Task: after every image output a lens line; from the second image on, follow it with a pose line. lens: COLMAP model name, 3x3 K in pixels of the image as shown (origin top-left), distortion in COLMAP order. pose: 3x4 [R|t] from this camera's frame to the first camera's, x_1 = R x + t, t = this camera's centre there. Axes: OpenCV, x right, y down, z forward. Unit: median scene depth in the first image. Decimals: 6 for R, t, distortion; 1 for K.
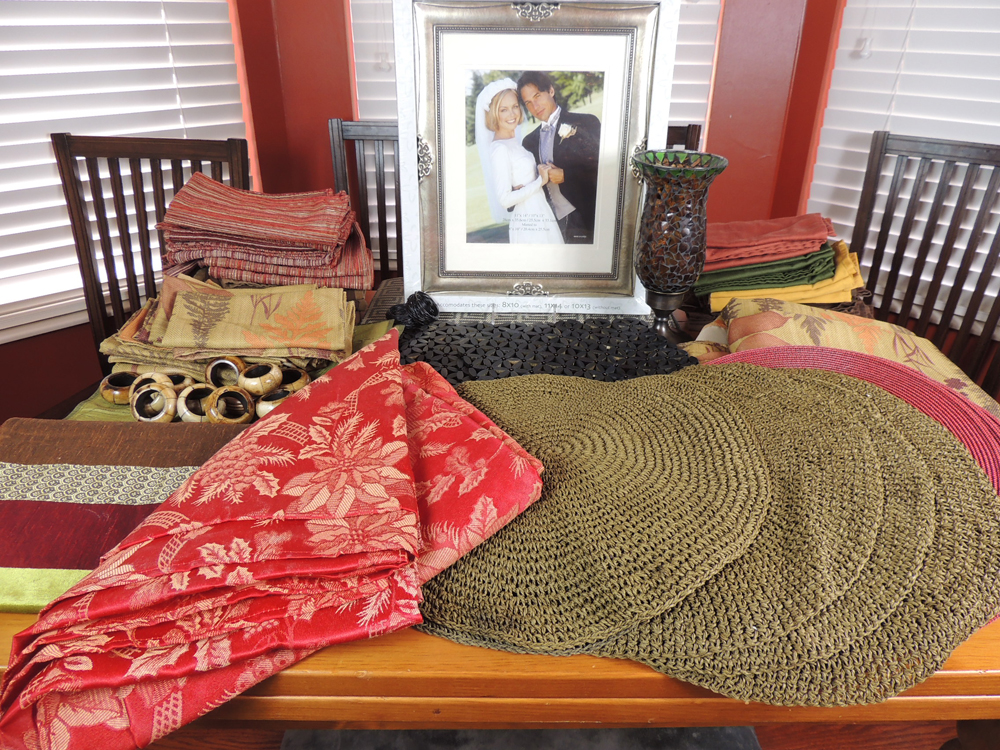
lens RADIAL K [[702.6, 0, 487.1], [0, 702.6, 376.6], [0, 0, 1]] dist [-0.031127, -0.000950]
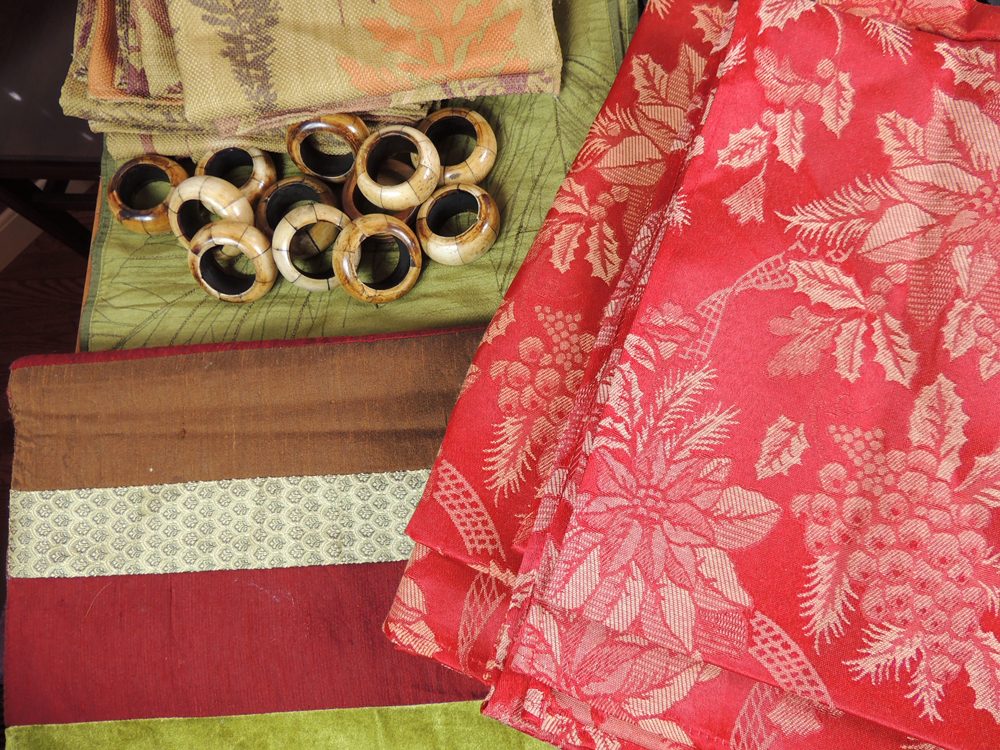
lens RADIAL K [[705.7, 0, 492.7], [0, 705.7, 380.2], [0, 0, 1]] dist [-0.024020, 0.006383]
pose [[0.993844, -0.068169, -0.087333, -0.207908], [0.110521, 0.664776, 0.738822, -0.238734], [0.007691, -0.743926, 0.668217, 0.498976]]
